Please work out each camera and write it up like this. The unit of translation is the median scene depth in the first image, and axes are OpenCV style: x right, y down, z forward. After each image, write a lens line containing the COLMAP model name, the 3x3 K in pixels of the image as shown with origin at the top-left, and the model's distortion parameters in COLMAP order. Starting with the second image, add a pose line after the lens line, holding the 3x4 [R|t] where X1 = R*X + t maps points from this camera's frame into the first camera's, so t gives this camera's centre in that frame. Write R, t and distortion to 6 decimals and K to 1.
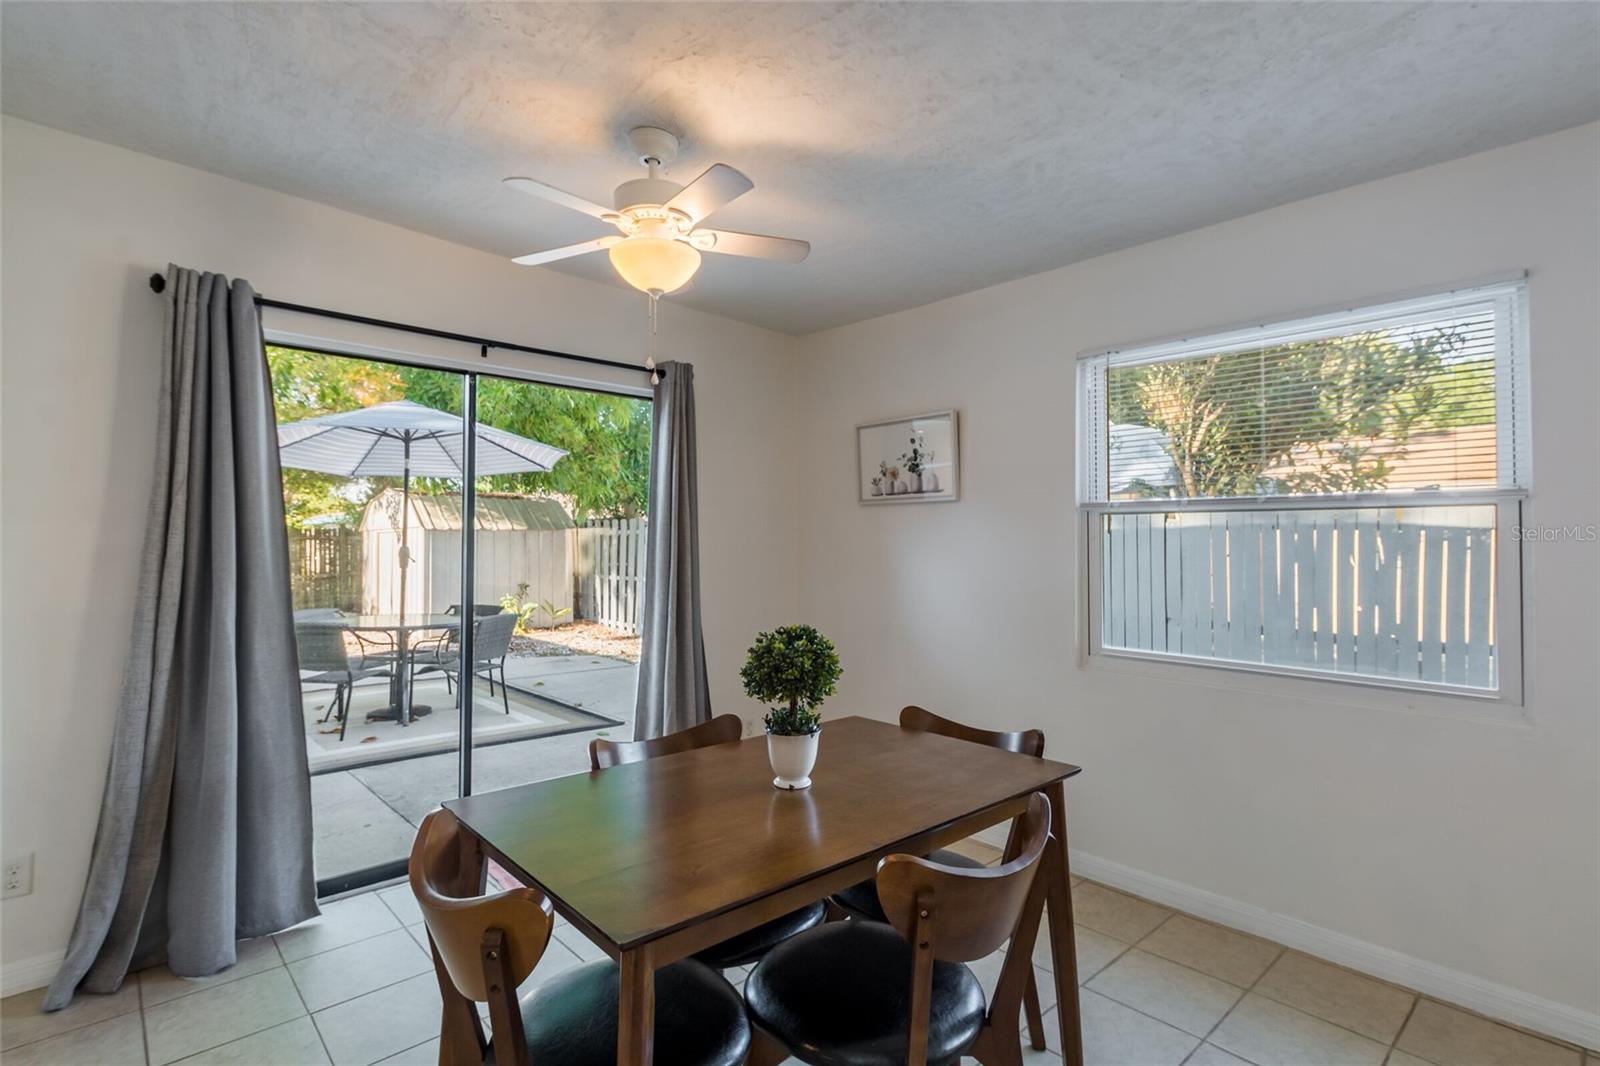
lens RADIAL K [[767.9, 0, 800.0], [0, 767.9, 533.0], [0, 0, 1]] dist [0.003145, 0.000379]
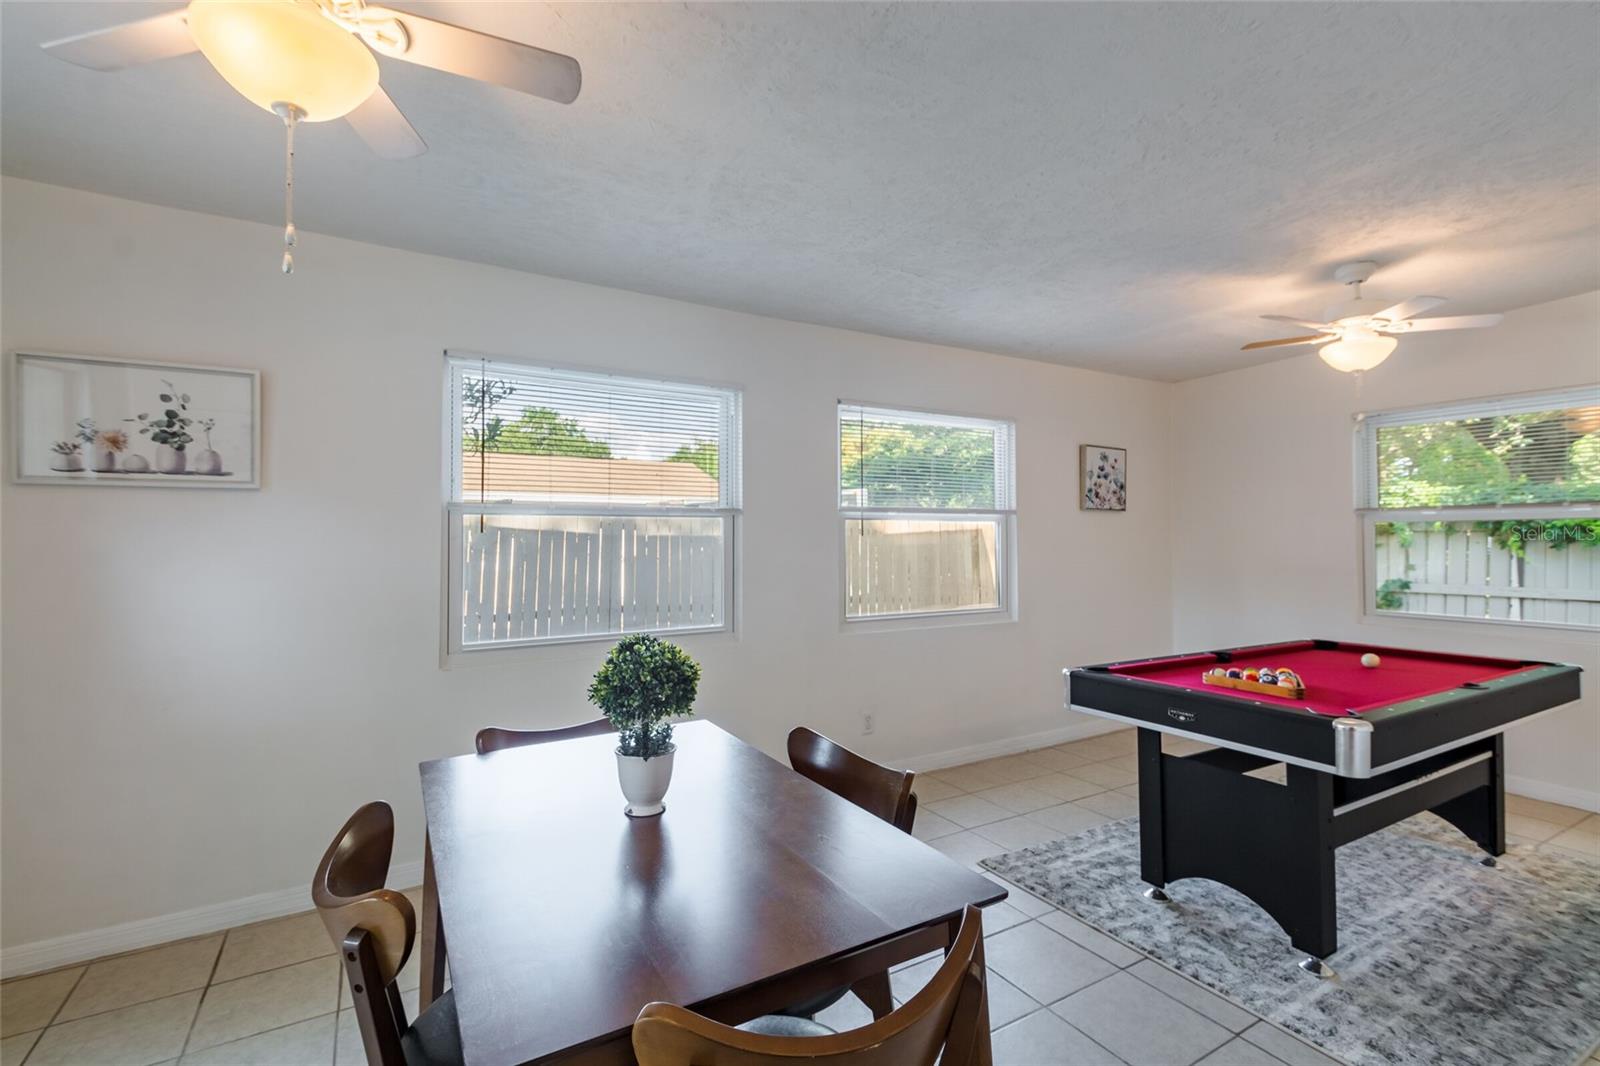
lens RADIAL K [[722.0, 0, 800.0], [0, 722.0, 533.0], [0, 0, 1]] dist [-0.000824, -0.000199]
pose [[0.194409, 0.003574, 0.980914, -0.381926], [-0.003868, 0.999988, -0.002877, 0.001618], [-0.980913, -0.003235, 0.194421, 0.311378]]
